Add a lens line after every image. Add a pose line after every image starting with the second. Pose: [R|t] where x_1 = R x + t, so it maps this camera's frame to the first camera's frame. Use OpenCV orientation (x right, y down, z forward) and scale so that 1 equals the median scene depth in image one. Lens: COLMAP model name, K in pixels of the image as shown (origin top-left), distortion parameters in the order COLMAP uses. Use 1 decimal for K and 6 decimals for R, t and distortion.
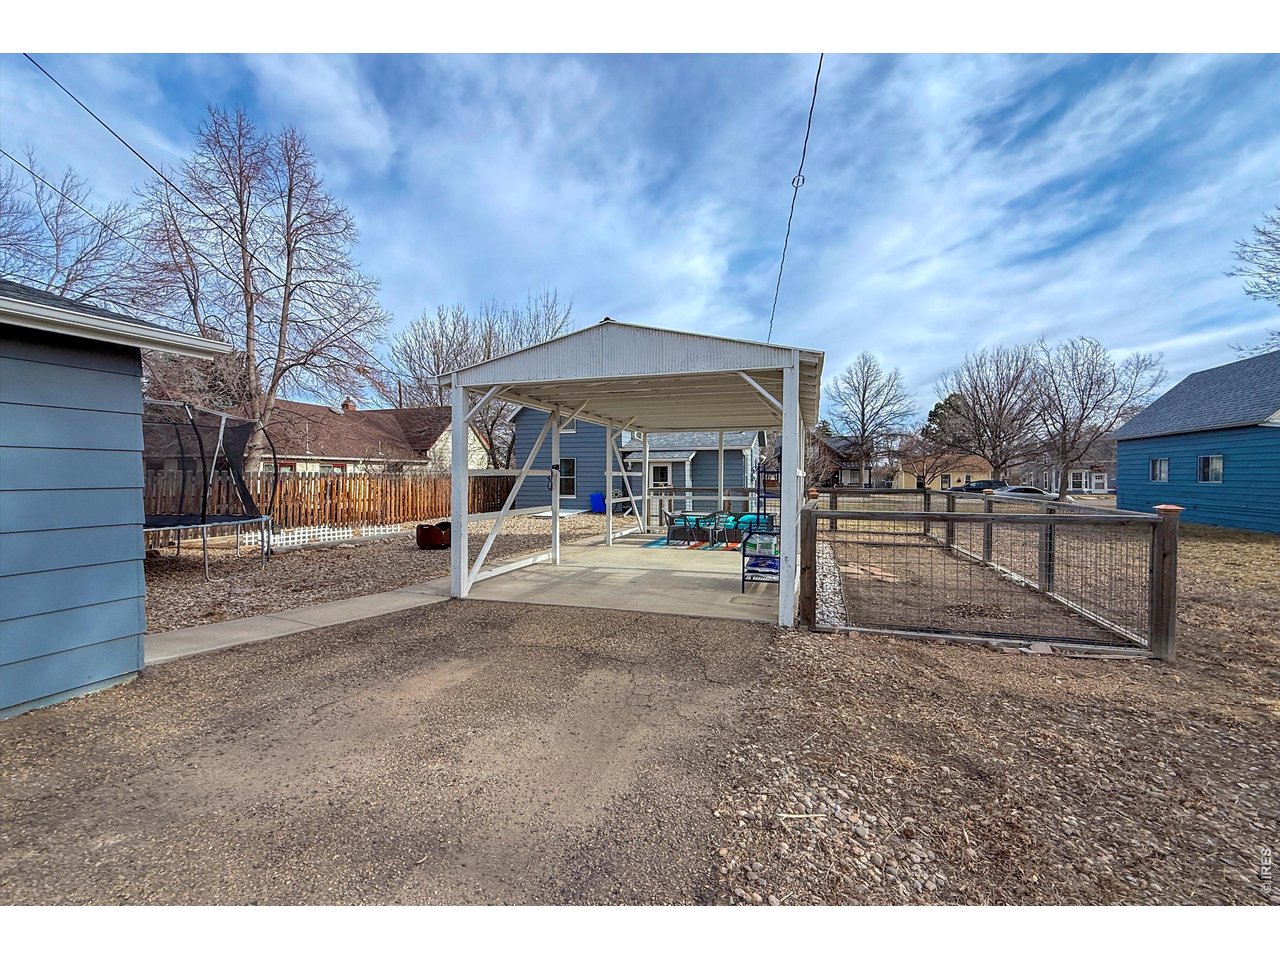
lens RADIAL K [[519.1, 0, 630.5], [0, 519.1, 477.6], [0, 0, 1]] dist [0.000884, -0.000074]
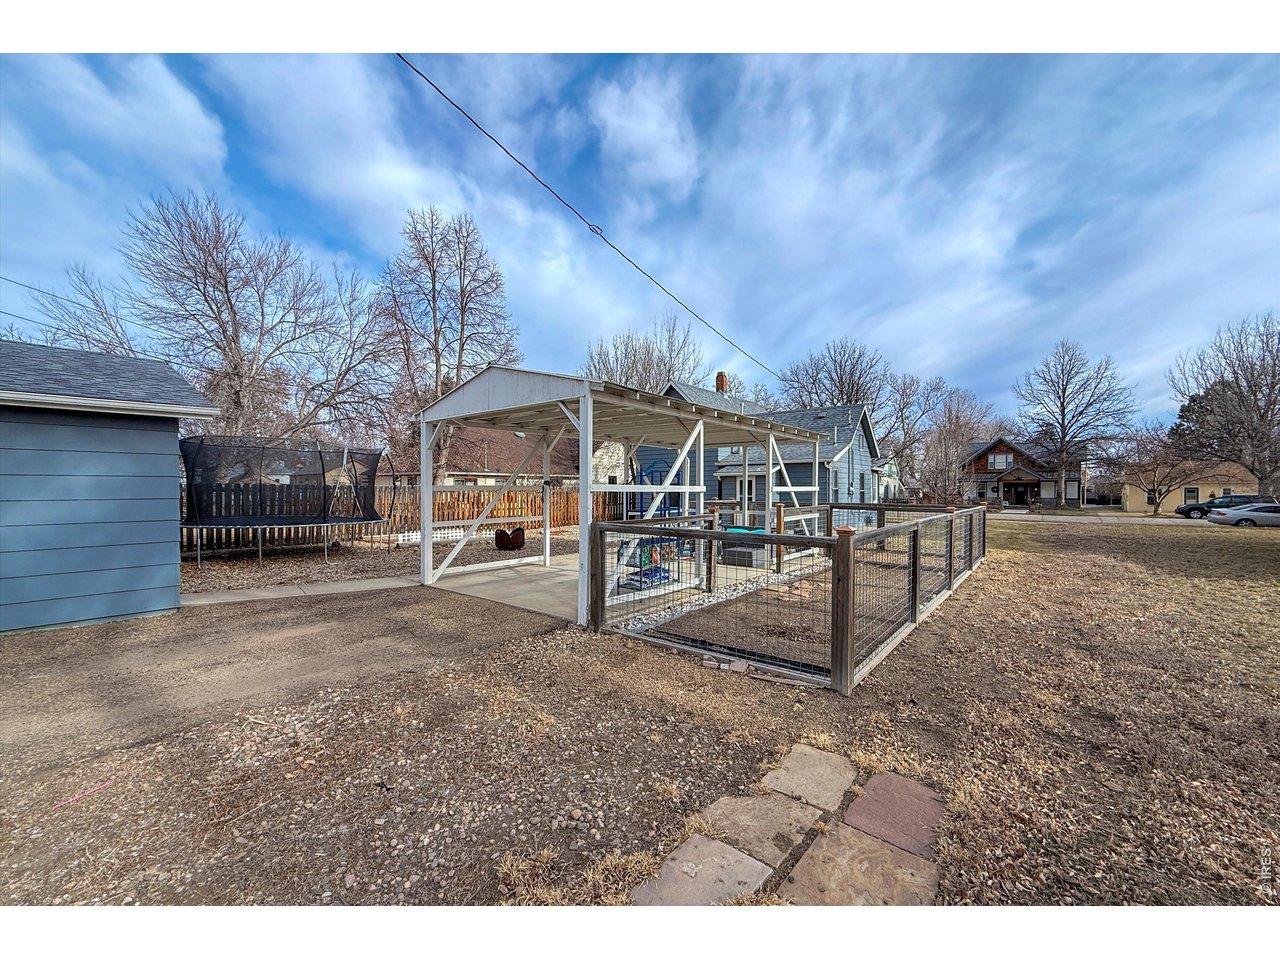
lens RADIAL K [[544.2, 0, 733.2], [0, 544.2, 489.0], [0, 0, 1]] dist [0.000780, 0.000127]
pose [[0.930360, 0.002092, -0.366642, 0.421949], [-0.001919, 0.999998, 0.000837, -0.004825], [0.366643, -0.000075, 0.930362, 0.007347]]
